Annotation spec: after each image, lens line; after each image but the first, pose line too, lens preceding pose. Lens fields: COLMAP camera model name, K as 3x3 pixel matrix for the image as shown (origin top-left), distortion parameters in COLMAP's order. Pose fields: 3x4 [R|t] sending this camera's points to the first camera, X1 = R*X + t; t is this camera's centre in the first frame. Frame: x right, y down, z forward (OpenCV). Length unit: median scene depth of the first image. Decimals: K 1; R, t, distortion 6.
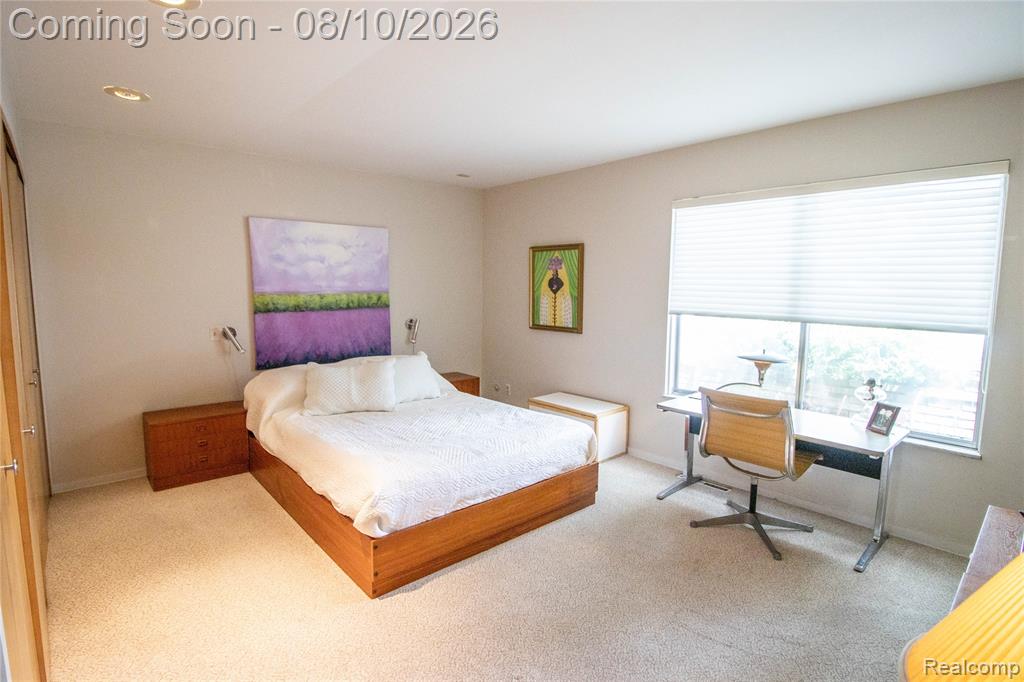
lens RADIAL K [[489.7, 0, 486.4], [0, 489.7, 340.0], [0, 0, 1]] dist [-0.006467, -0.003579]
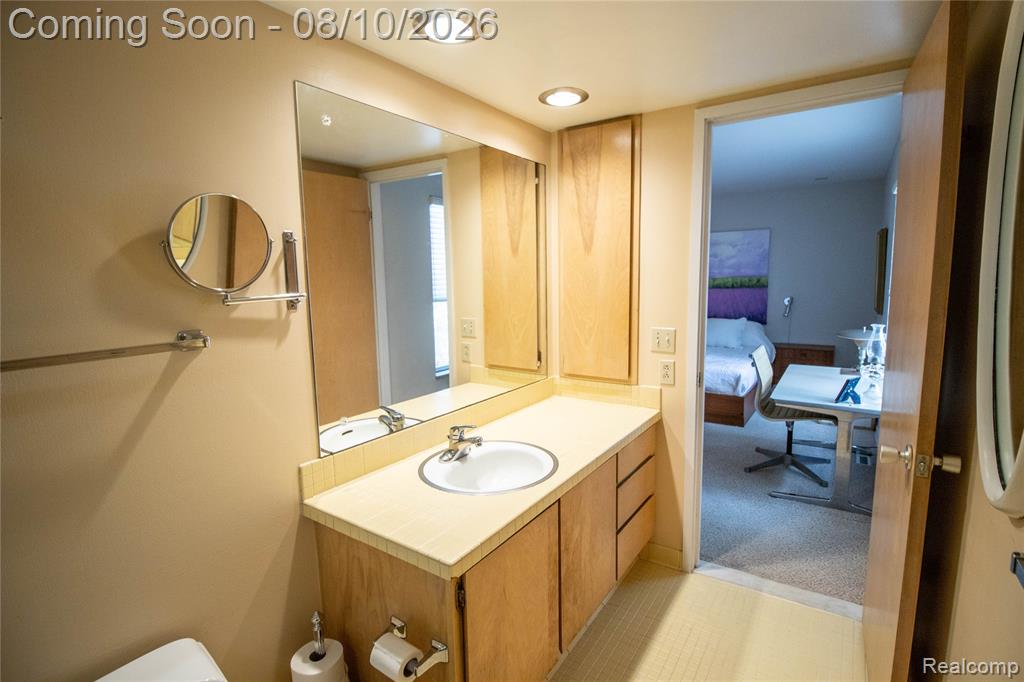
lens RADIAL K [[489.7, 0, 516.0], [0, 489.7, 338.6], [0, 0, 1]] dist [-0.006467, -0.003579]
pose [[0.247722, 0.119170, -0.961474, 0.988626], [-0.086645, 0.991155, 0.100525, -0.002752], [0.964949, 0.058404, 0.255856, -0.005693]]
